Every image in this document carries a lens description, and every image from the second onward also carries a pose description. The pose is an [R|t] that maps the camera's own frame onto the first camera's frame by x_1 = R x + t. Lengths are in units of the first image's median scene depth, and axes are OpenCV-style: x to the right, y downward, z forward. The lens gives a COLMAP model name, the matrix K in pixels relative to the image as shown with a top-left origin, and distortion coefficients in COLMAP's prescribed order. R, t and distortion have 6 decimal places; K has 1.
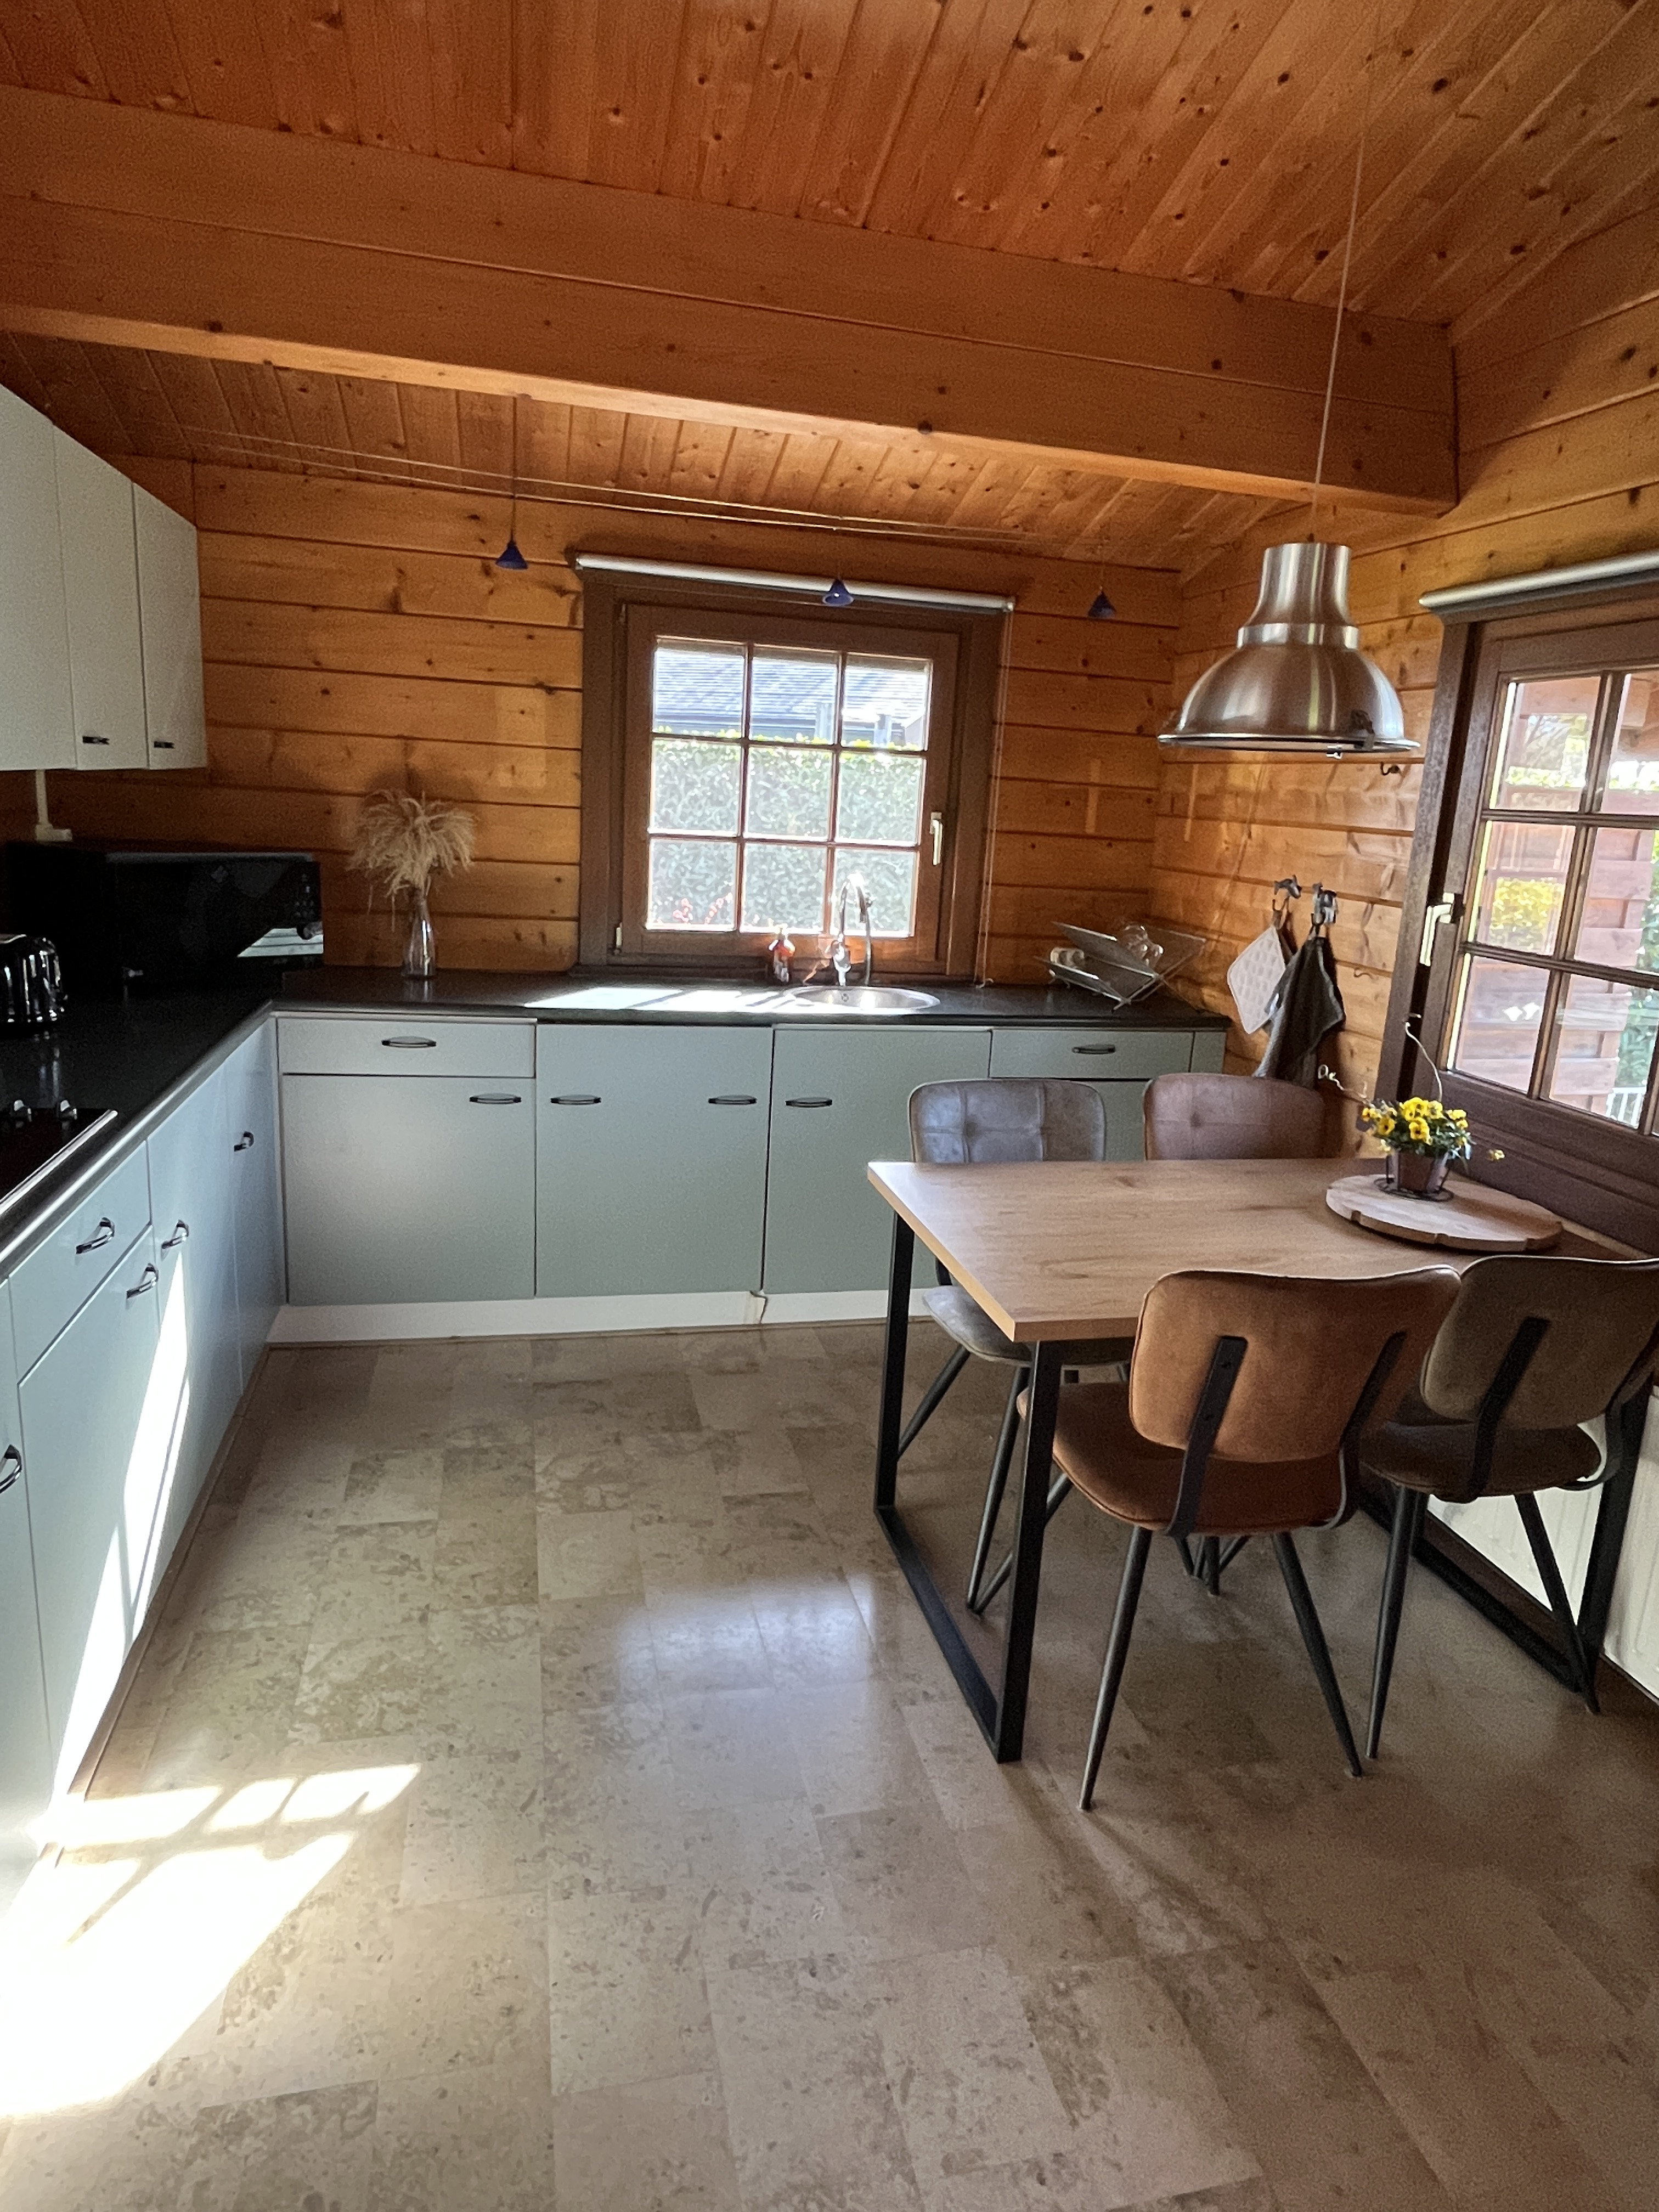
lens RADIAL K [[1330.4, 0, 839.1], [0, 1330.4, 1107.9], [0, 0, 1]] dist [-0.005525, 0.001667]
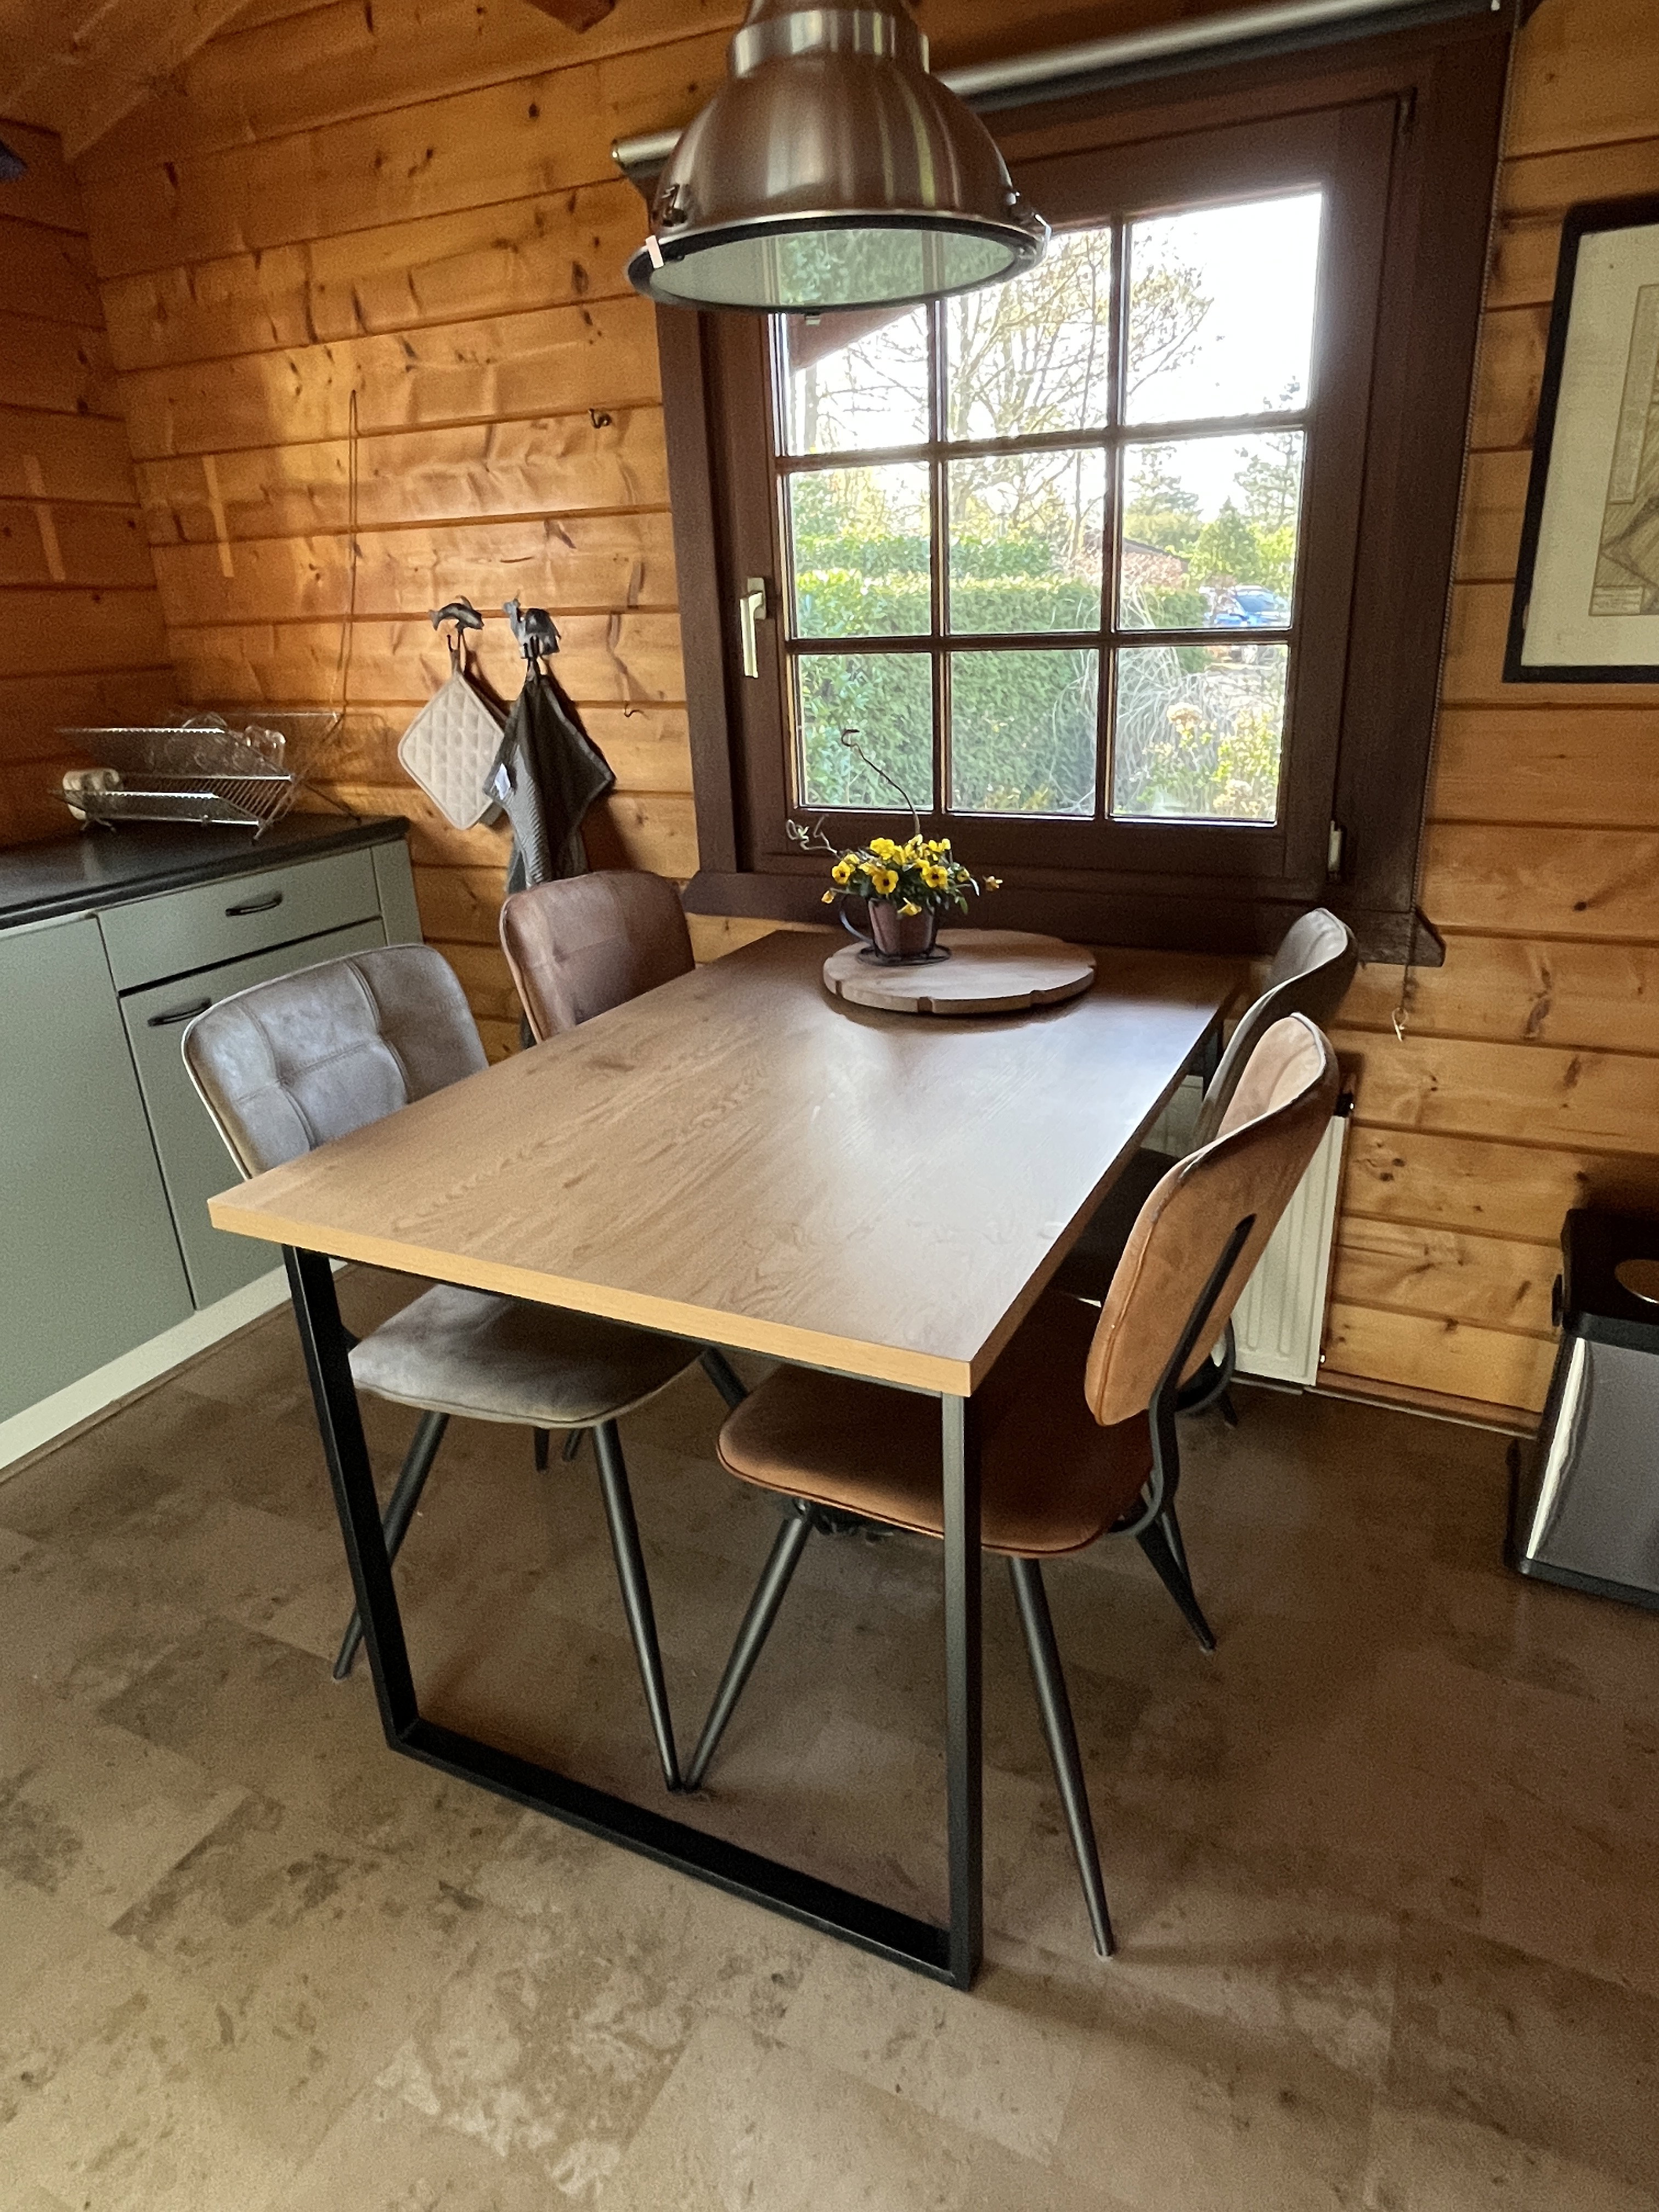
lens RADIAL K [[1330.4, 0, 840.0], [0, 1330.4, 1108.1], [0, 0, 1]] dist [-0.005525, 0.001667]
pose [[0.626119, -0.349782, 0.696871, -0.135501], [0.250073, 0.936605, 0.245429, -0.044205], [-0.738539, 0.020601, 0.673896, 0.394611]]
